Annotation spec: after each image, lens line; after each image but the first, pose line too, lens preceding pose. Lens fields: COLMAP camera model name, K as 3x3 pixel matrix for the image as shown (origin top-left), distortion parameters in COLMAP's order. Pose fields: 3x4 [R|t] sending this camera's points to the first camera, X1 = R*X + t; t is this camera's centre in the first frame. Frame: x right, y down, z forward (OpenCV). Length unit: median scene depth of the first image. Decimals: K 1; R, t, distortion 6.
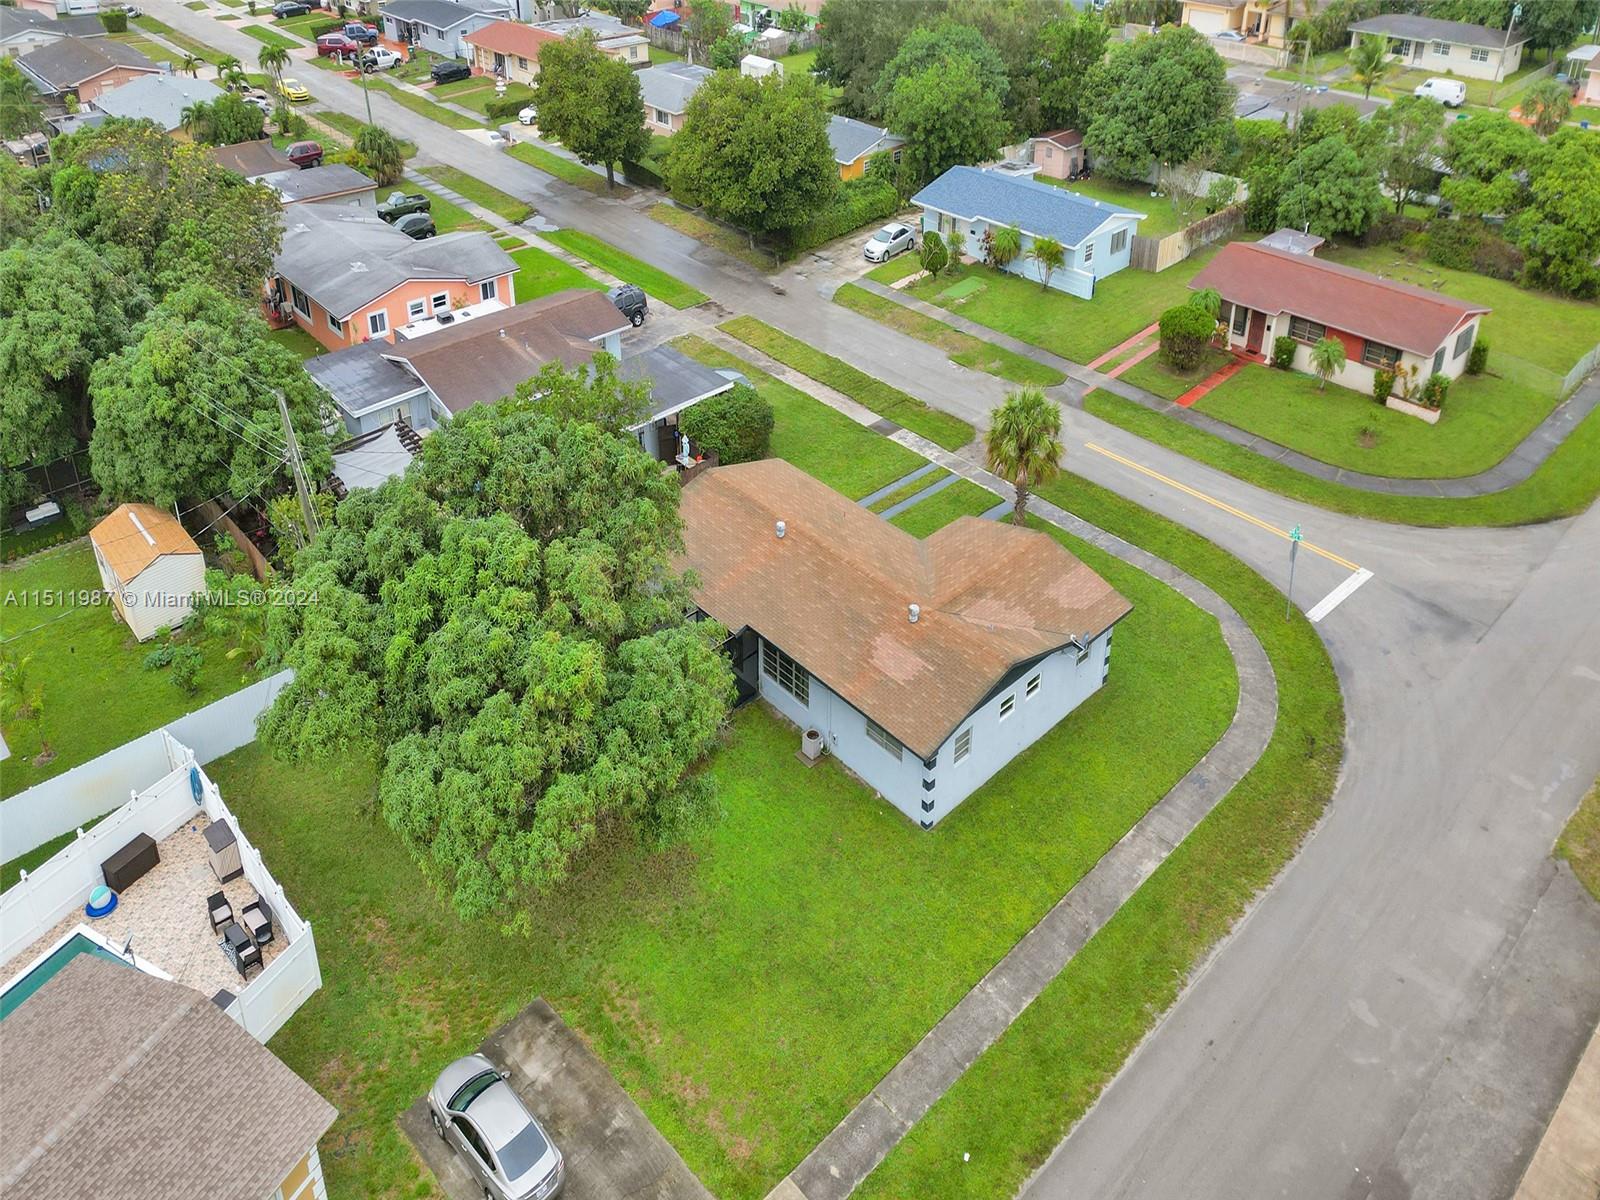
lens RADIAL K [[1056.9, 0, 802.5], [0, 1056.9, 530.7], [0, 0, 1]] dist [0.088704, -0.066143]
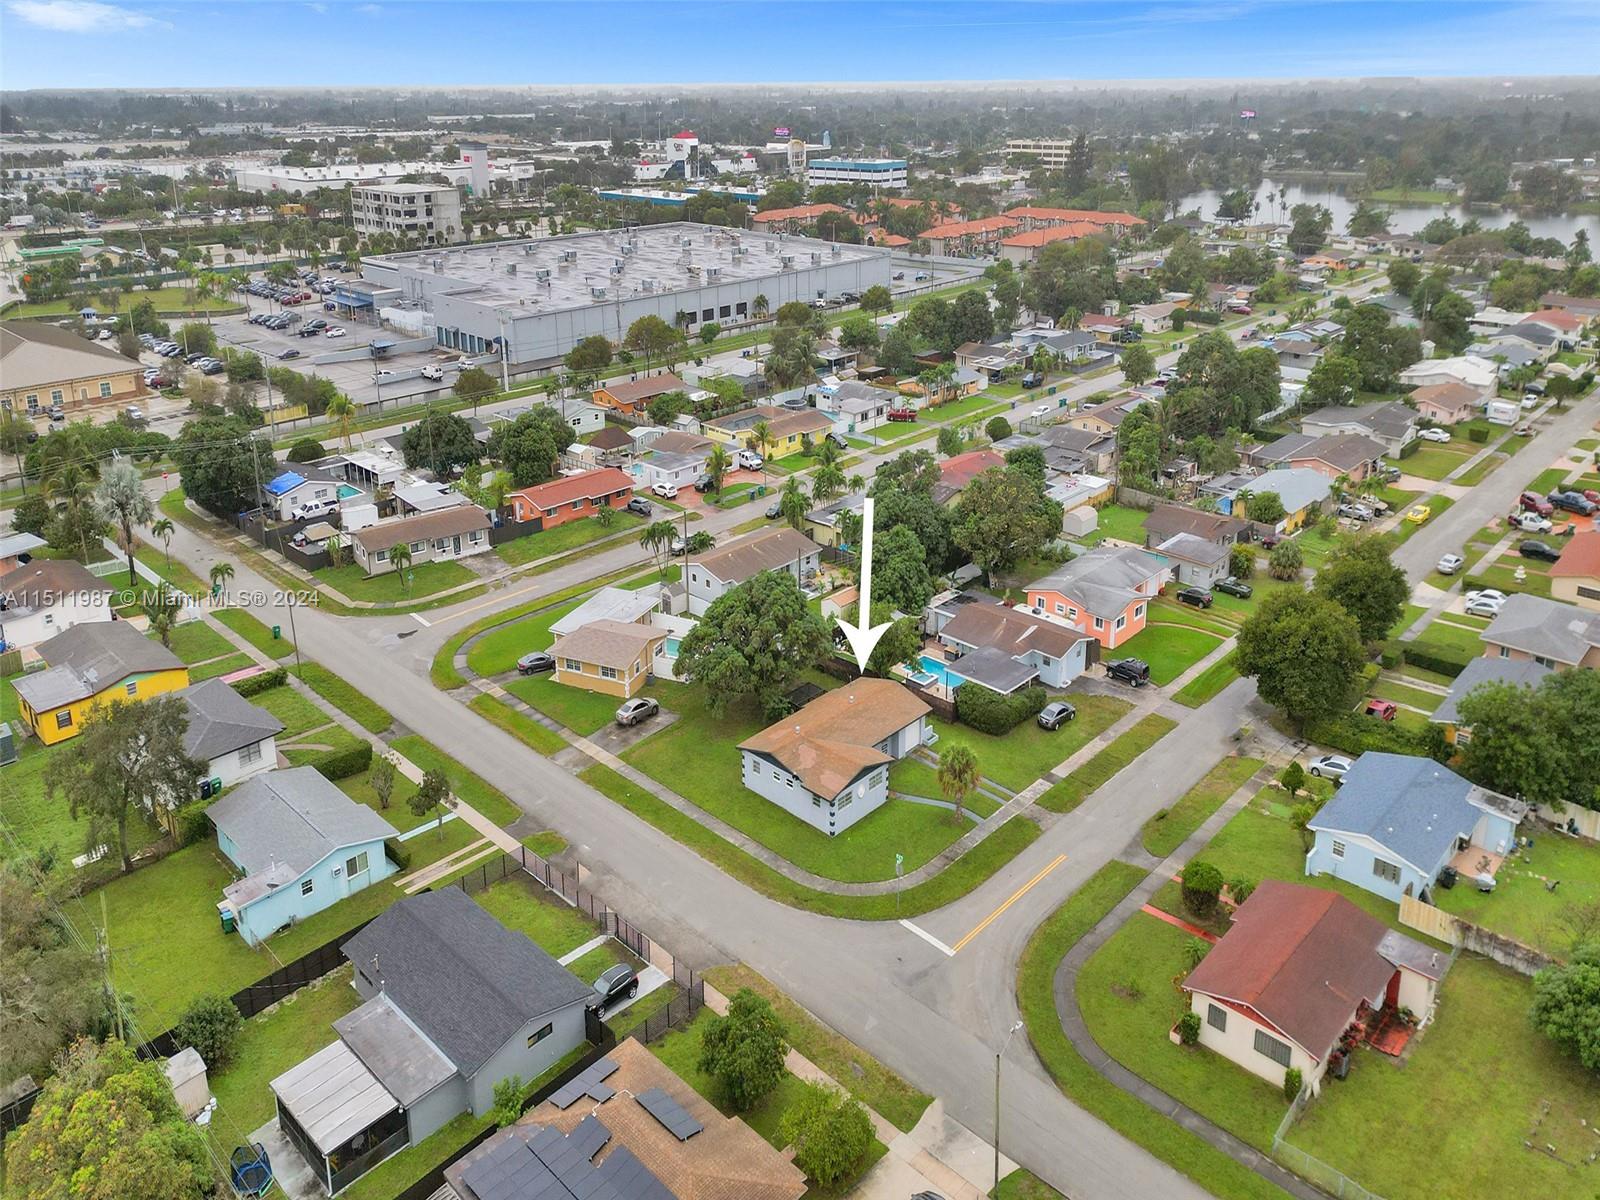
lens RADIAL K [[1128.5, 0, 786.5], [0, 1128.5, 598.8], [0, 0, 1]] dist [0.151220, -0.137613]
pose [[0.052108, 0.425116, -0.903638, 1.483087], [-0.583610, 0.747229, 0.317880, -0.608330], [0.810360, 0.510808, 0.287039, 0.043453]]
